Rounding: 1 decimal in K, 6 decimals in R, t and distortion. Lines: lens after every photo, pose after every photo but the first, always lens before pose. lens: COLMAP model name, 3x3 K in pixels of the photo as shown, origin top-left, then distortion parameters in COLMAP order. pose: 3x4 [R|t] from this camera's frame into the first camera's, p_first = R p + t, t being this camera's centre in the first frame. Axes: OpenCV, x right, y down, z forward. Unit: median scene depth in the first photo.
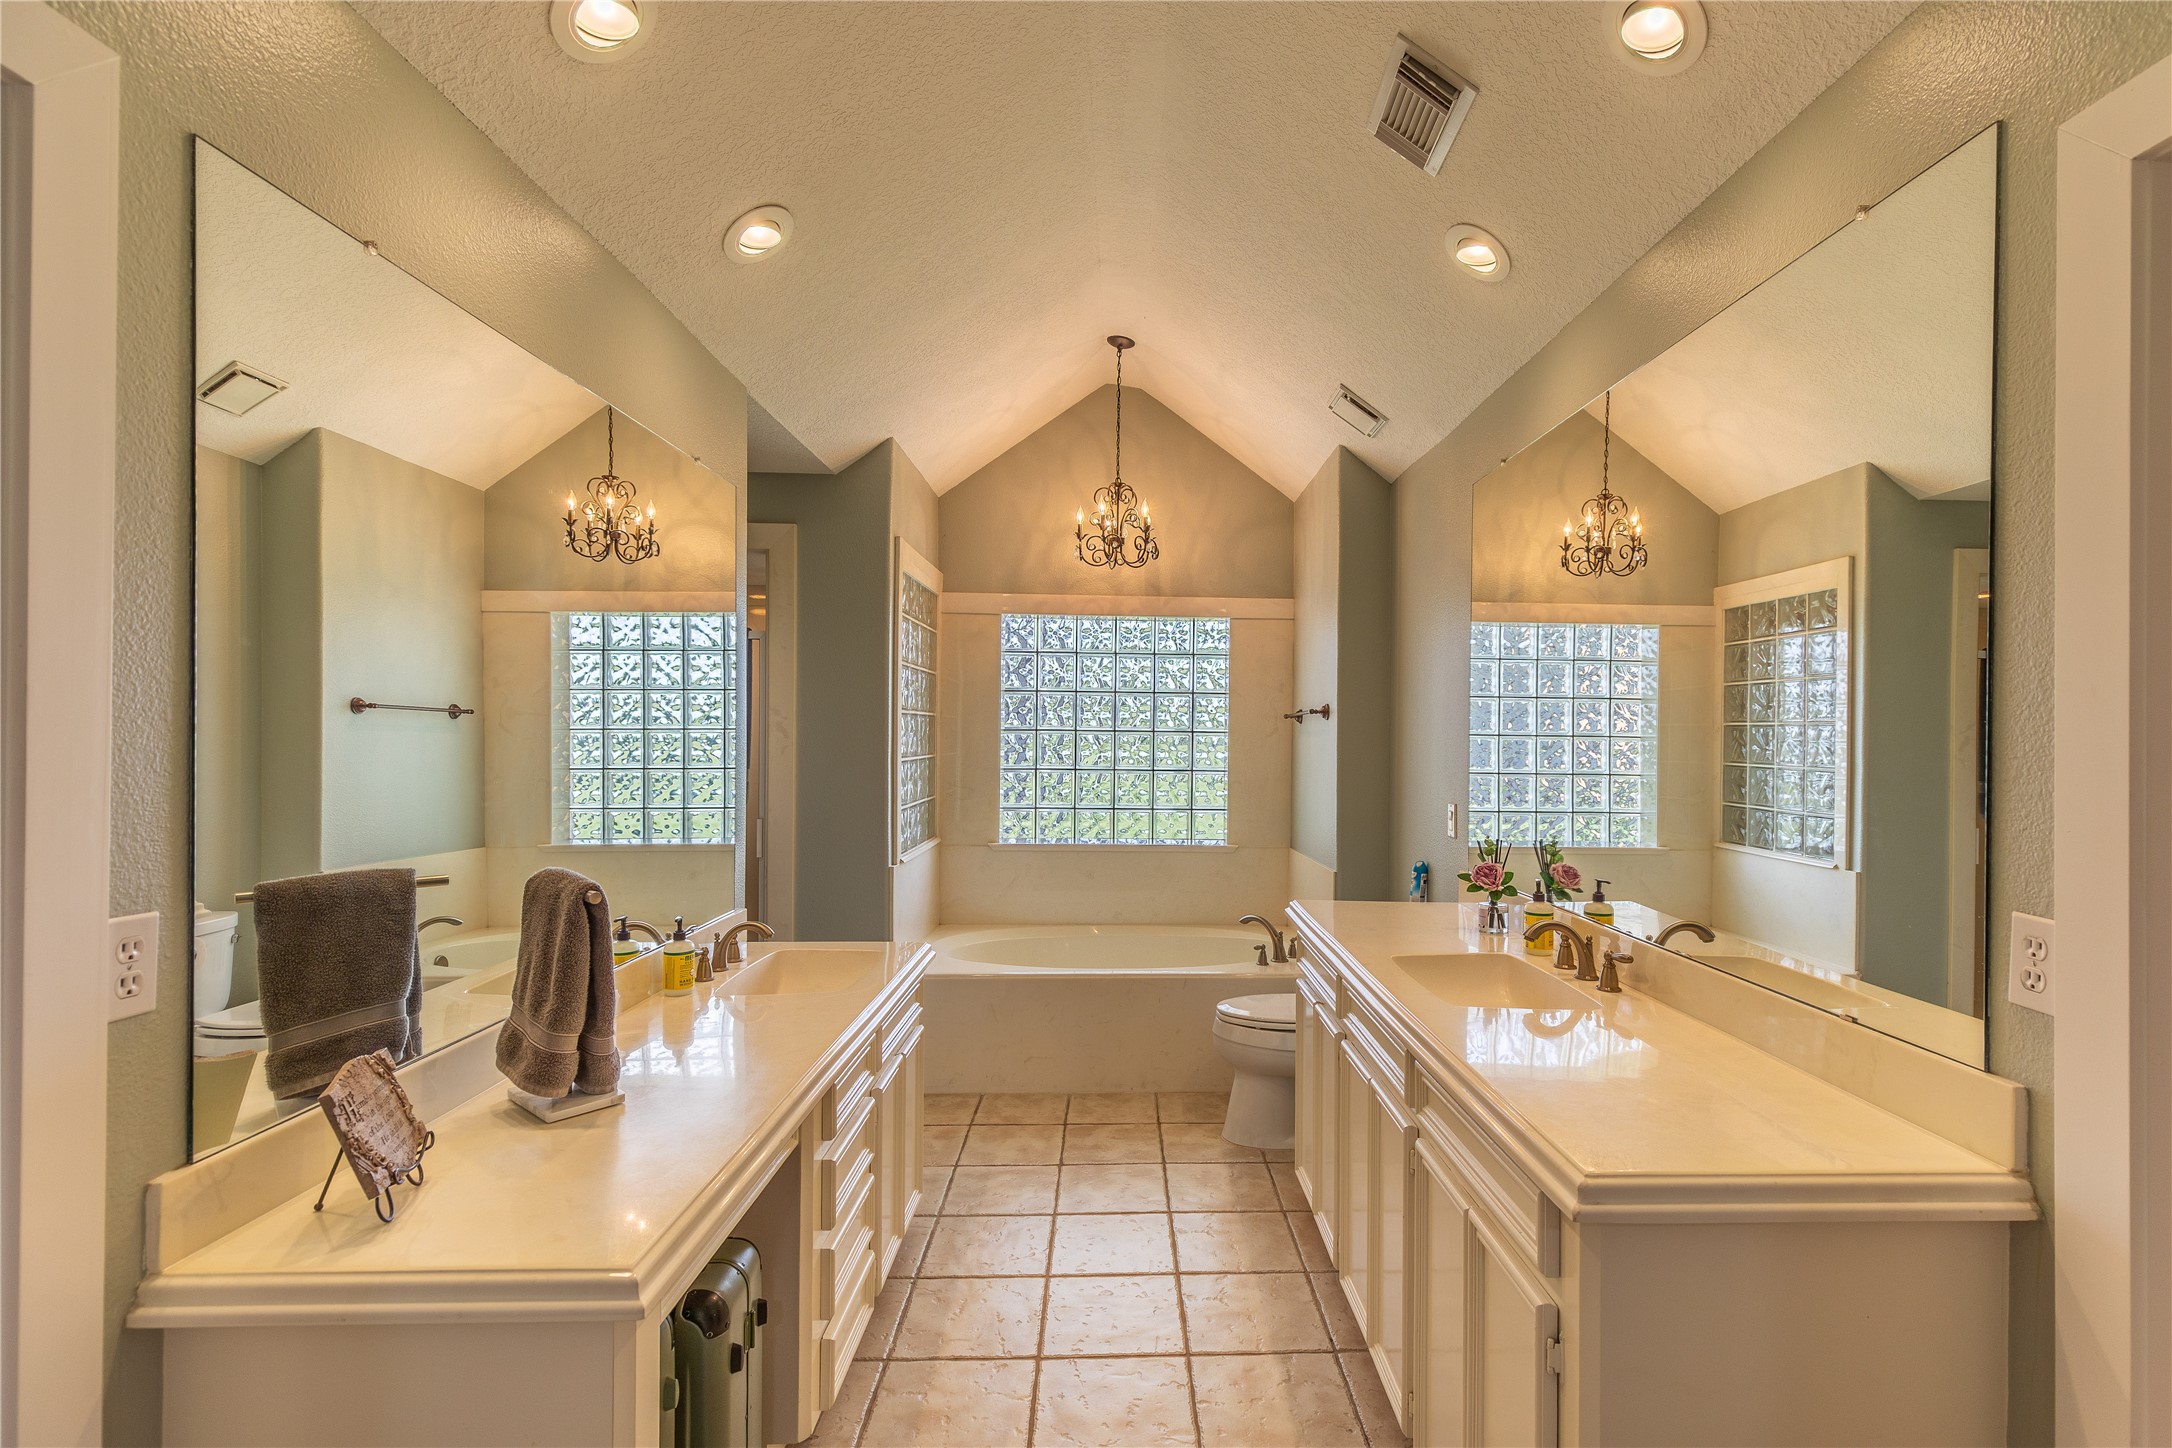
lens RADIAL K [[996.8, 0, 1090.1], [0, 996.8, 734.4], [0, 0, 1]] dist [-0.000409, 0.000087]
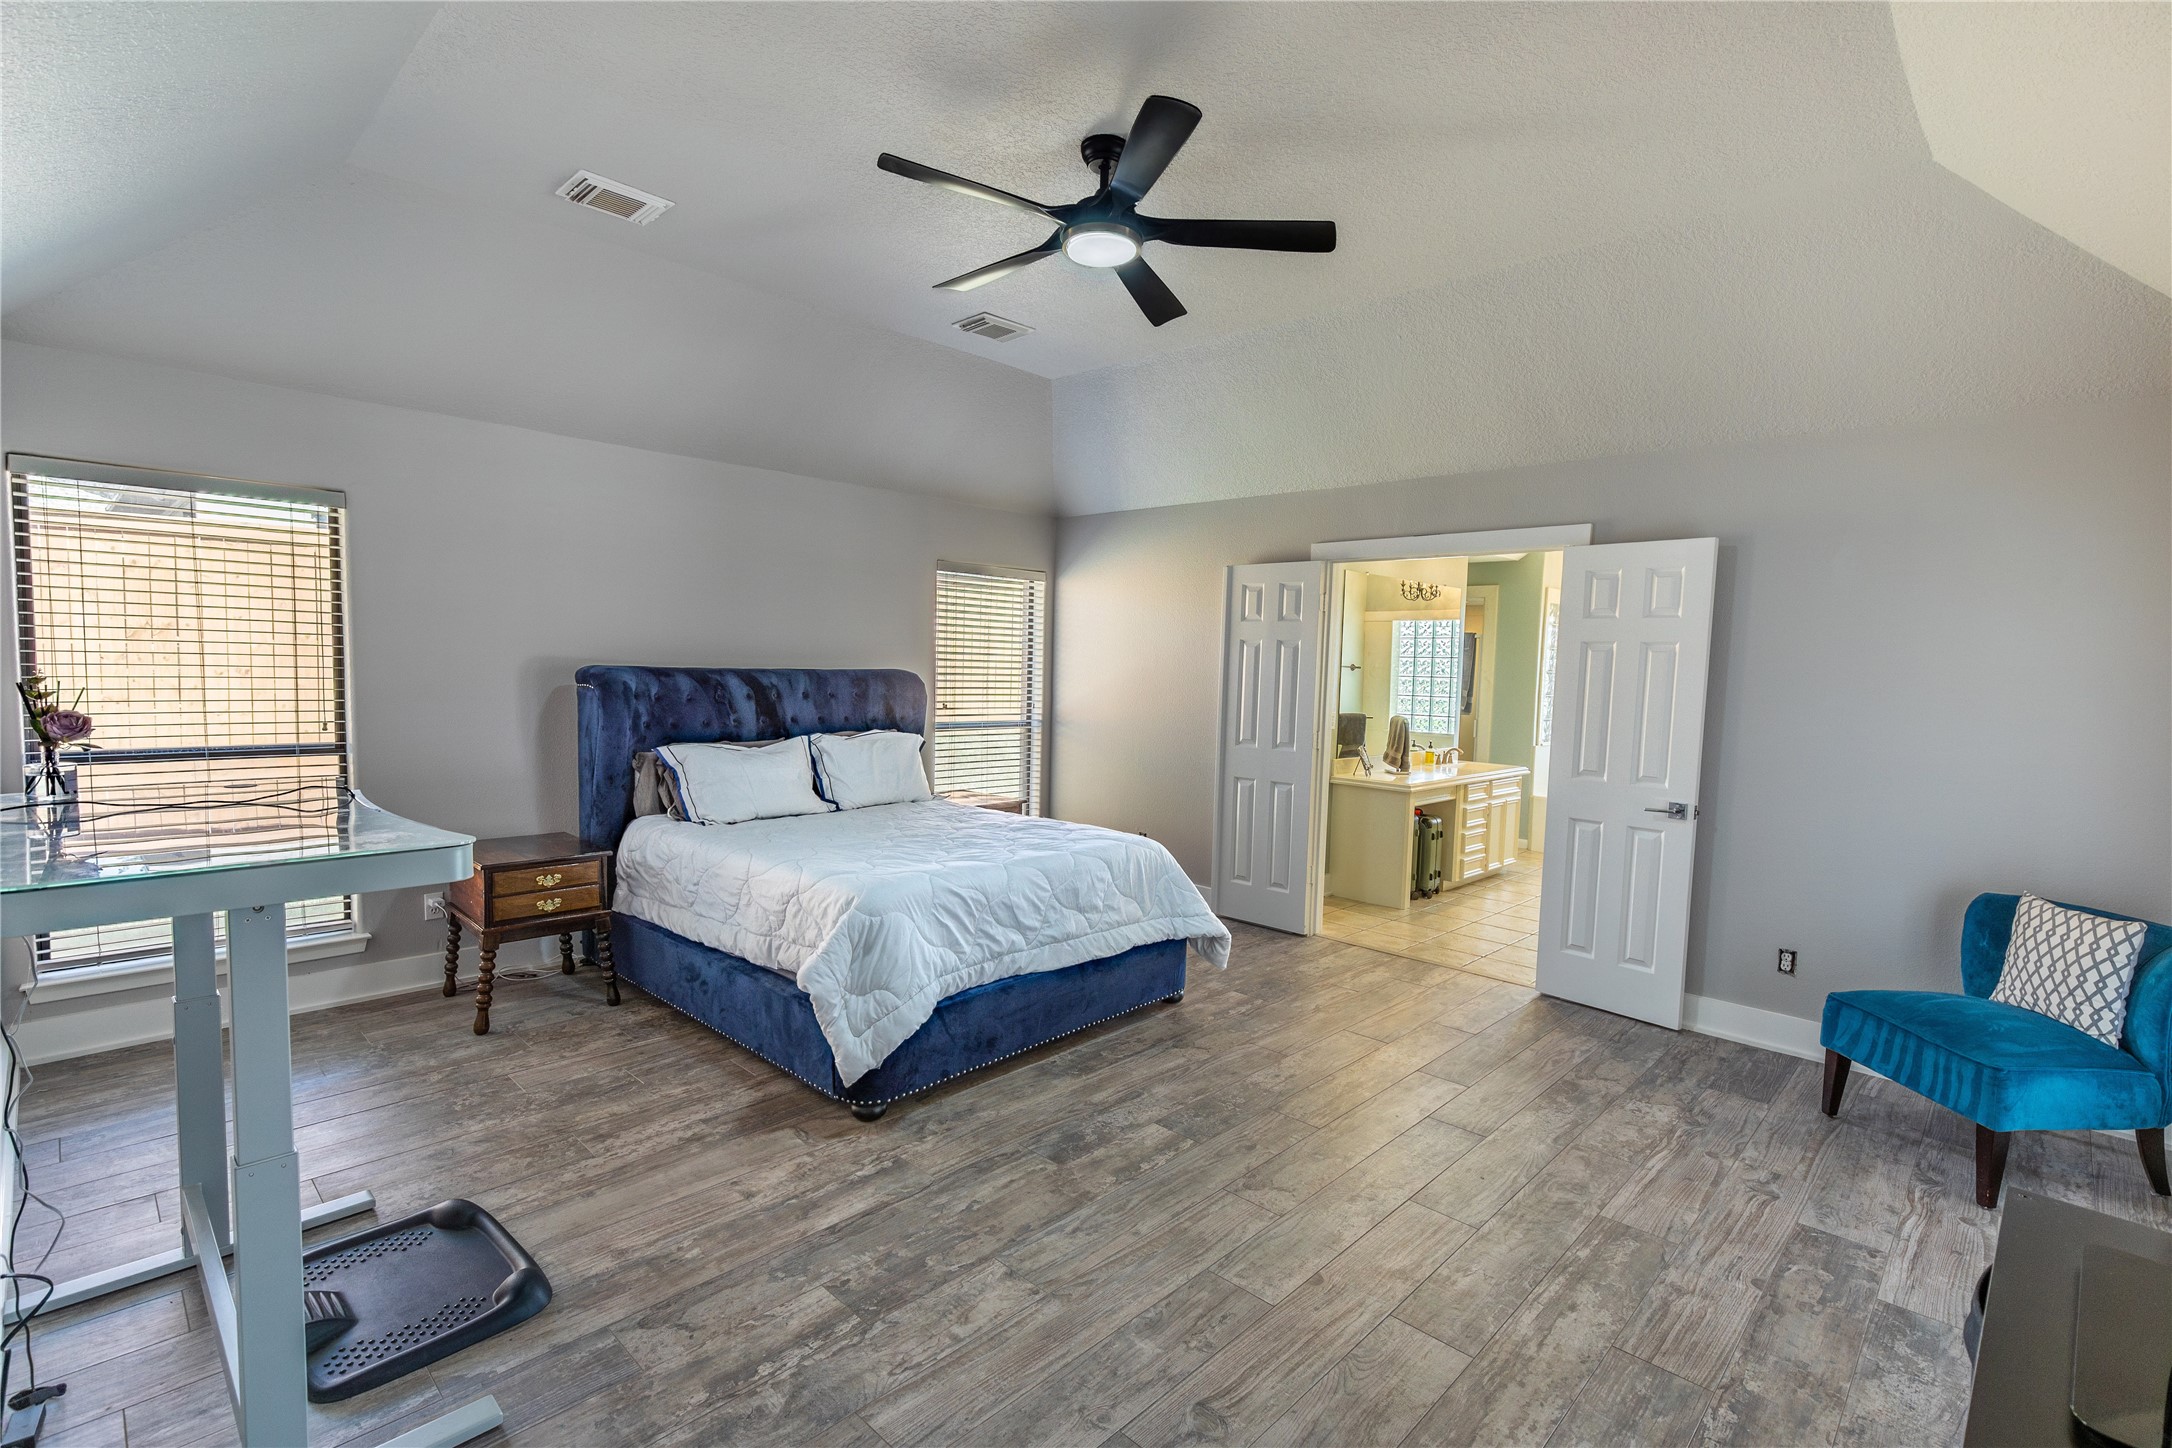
lens RADIAL K [[996.8, 0, 1087.1], [0, 996.8, 732.6], [0, 0, 1]] dist [-0.000409, 0.000087]
pose [[0.716204, 0.069828, -0.694389, 1.409837], [-0.026368, 0.996979, 0.073060, -0.062797], [0.697392, -0.034017, 0.715882, -2.850780]]
